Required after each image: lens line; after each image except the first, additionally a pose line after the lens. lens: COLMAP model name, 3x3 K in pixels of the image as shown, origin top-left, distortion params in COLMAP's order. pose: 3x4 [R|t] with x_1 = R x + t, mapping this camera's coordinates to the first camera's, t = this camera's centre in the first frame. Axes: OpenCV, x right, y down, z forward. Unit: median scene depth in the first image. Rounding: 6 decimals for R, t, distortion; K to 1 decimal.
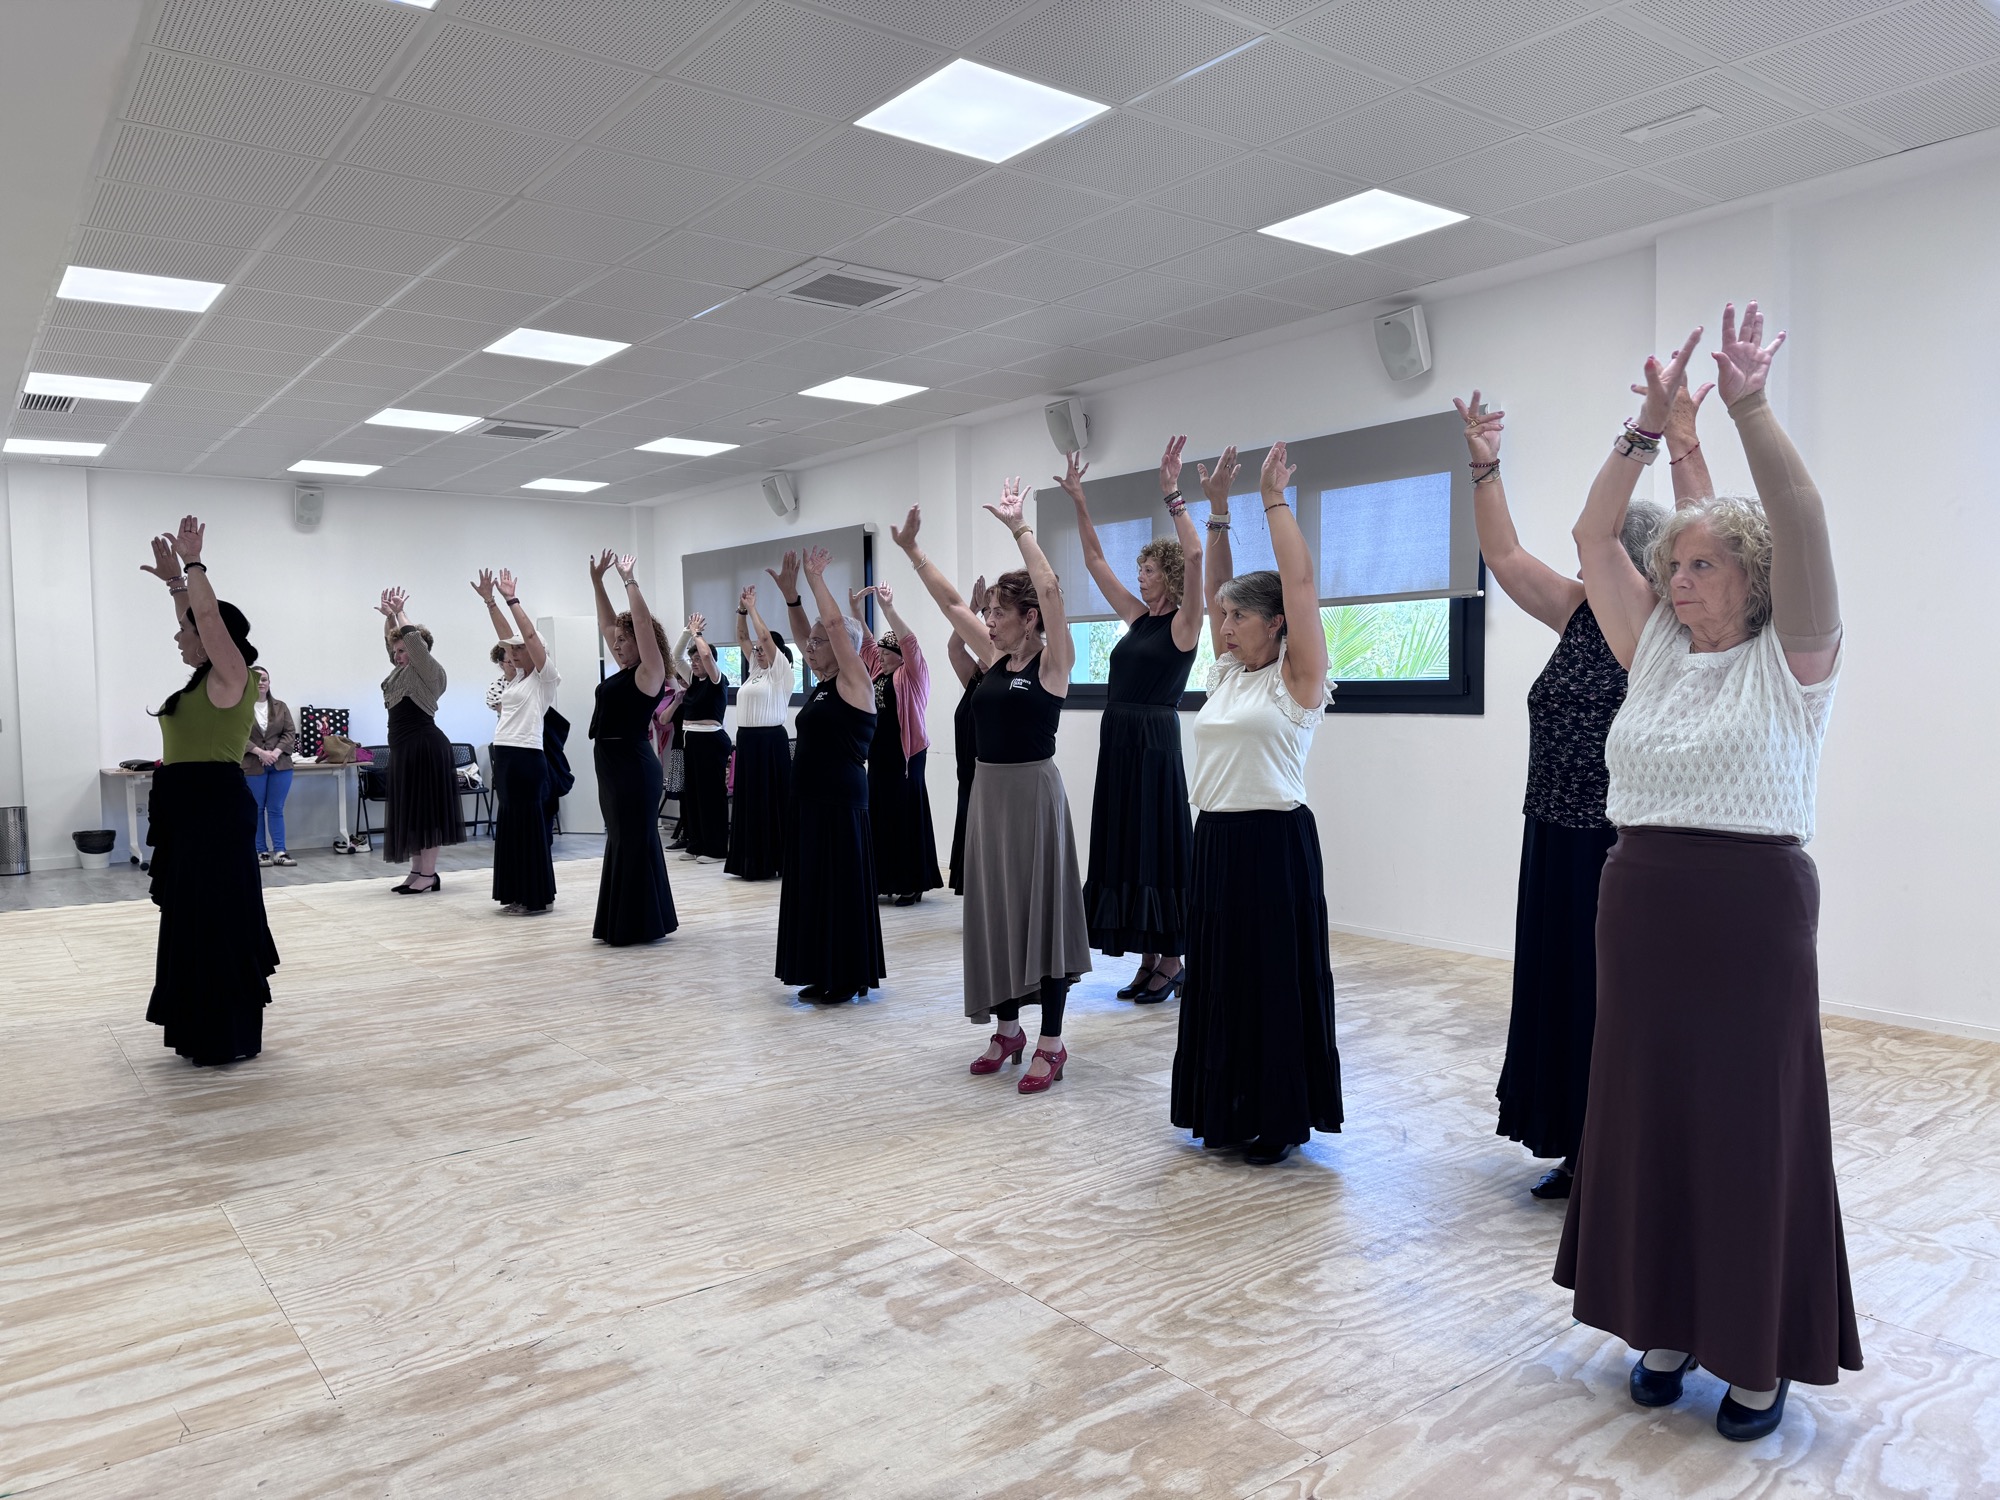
lens RADIAL K [[1392.0, 0, 1000.0], [0, 1392.0, 750.0], [0, 0, 1]] dist [0.041650, -0.050097]
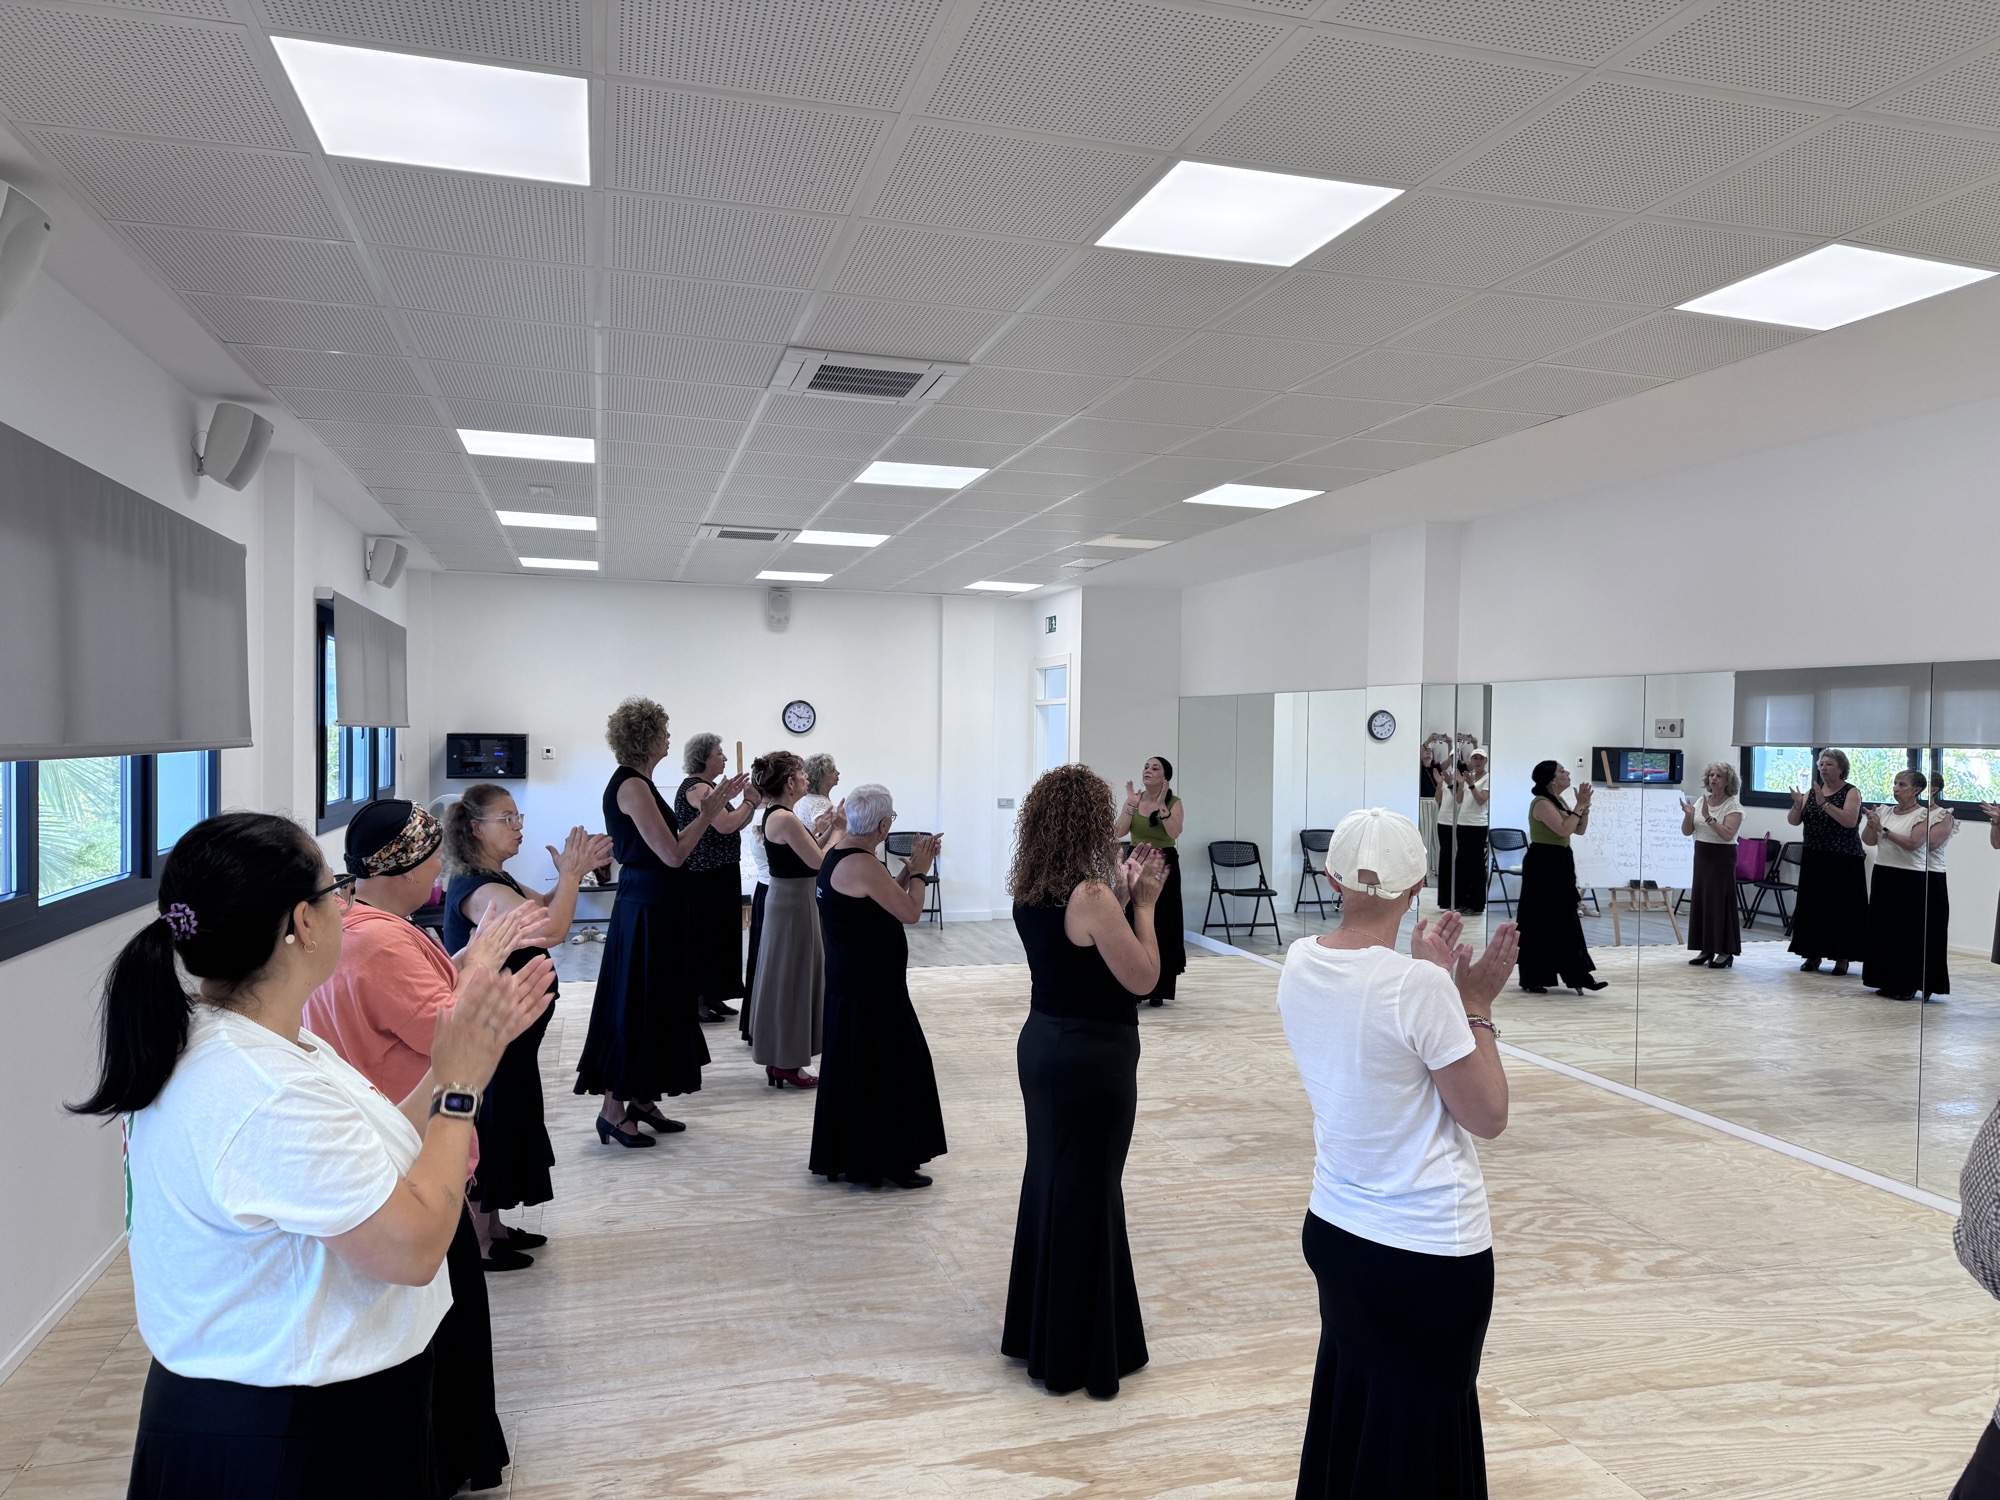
lens RADIAL K [[1392.0, 0, 1000.0], [0, 1392.0, 750.0], [0, 0, 1]] dist [0.041650, -0.050097]
pose [[-0.930586, -0.001252, 0.366070, -0.816643], [0.022040, 0.997989, 0.059441, -0.269288], [-0.365408, 0.063383, -0.928687, 2.919347]]
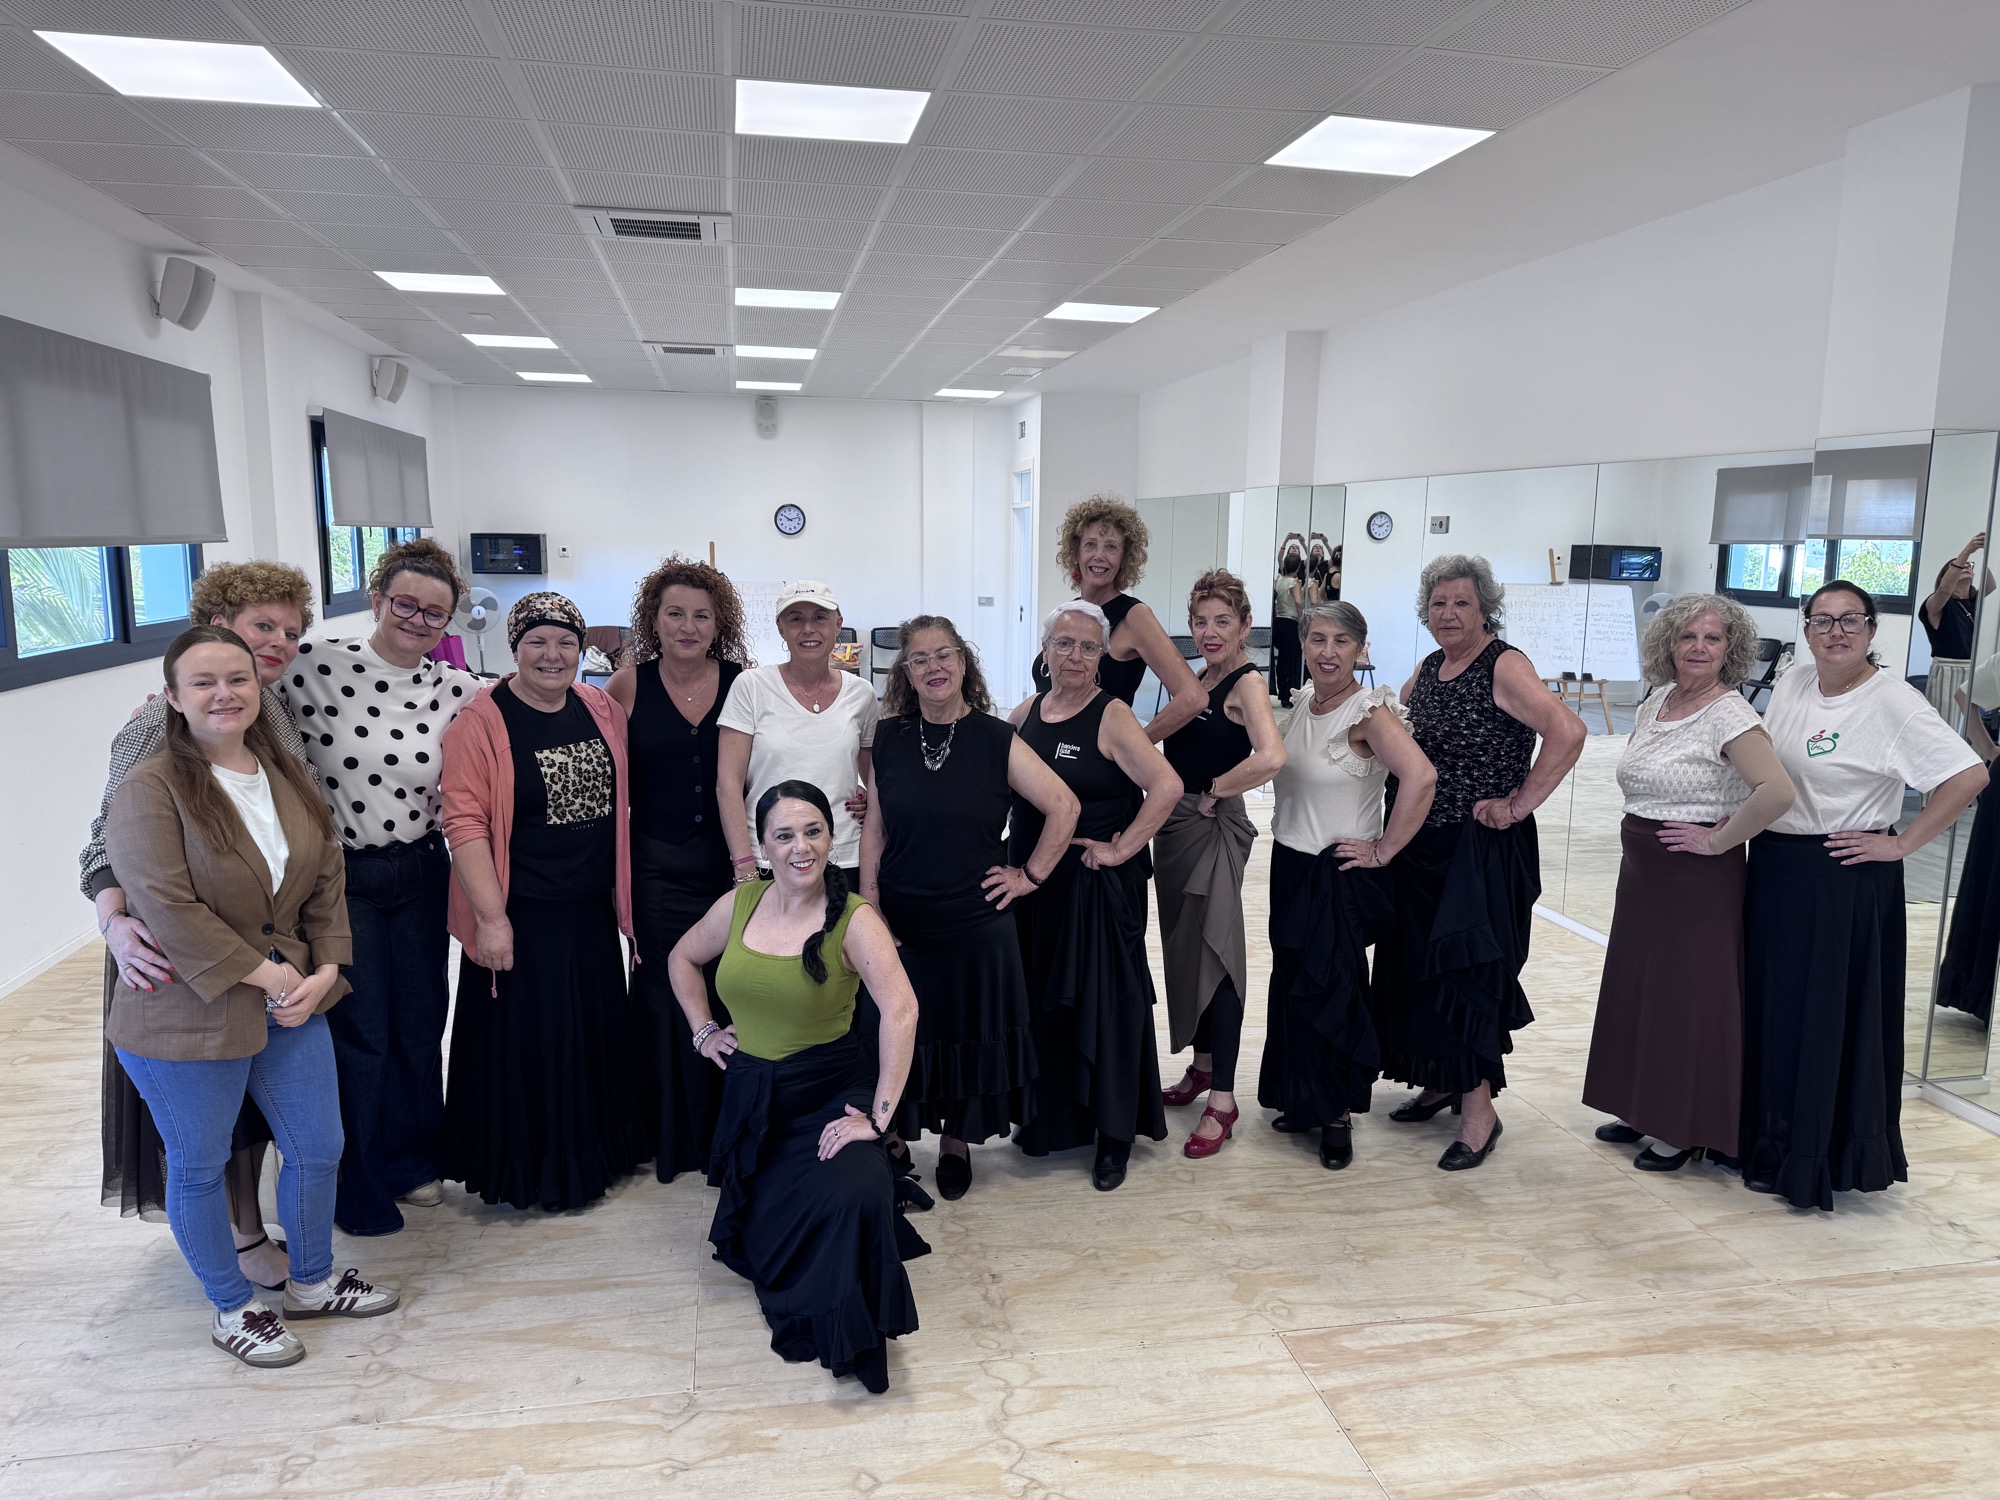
lens RADIAL K [[1411.3, 0, 1019.0], [0, 1411.3, 745.5], [0, 0, 1]] dist [0.008679, -0.017860]
pose [[-0.894197, -0.060057, 0.443628, -1.362271], [0.028134, 0.981463, 0.189576, -0.259954], [-0.446790, 0.181999, -0.875931, 3.046589]]
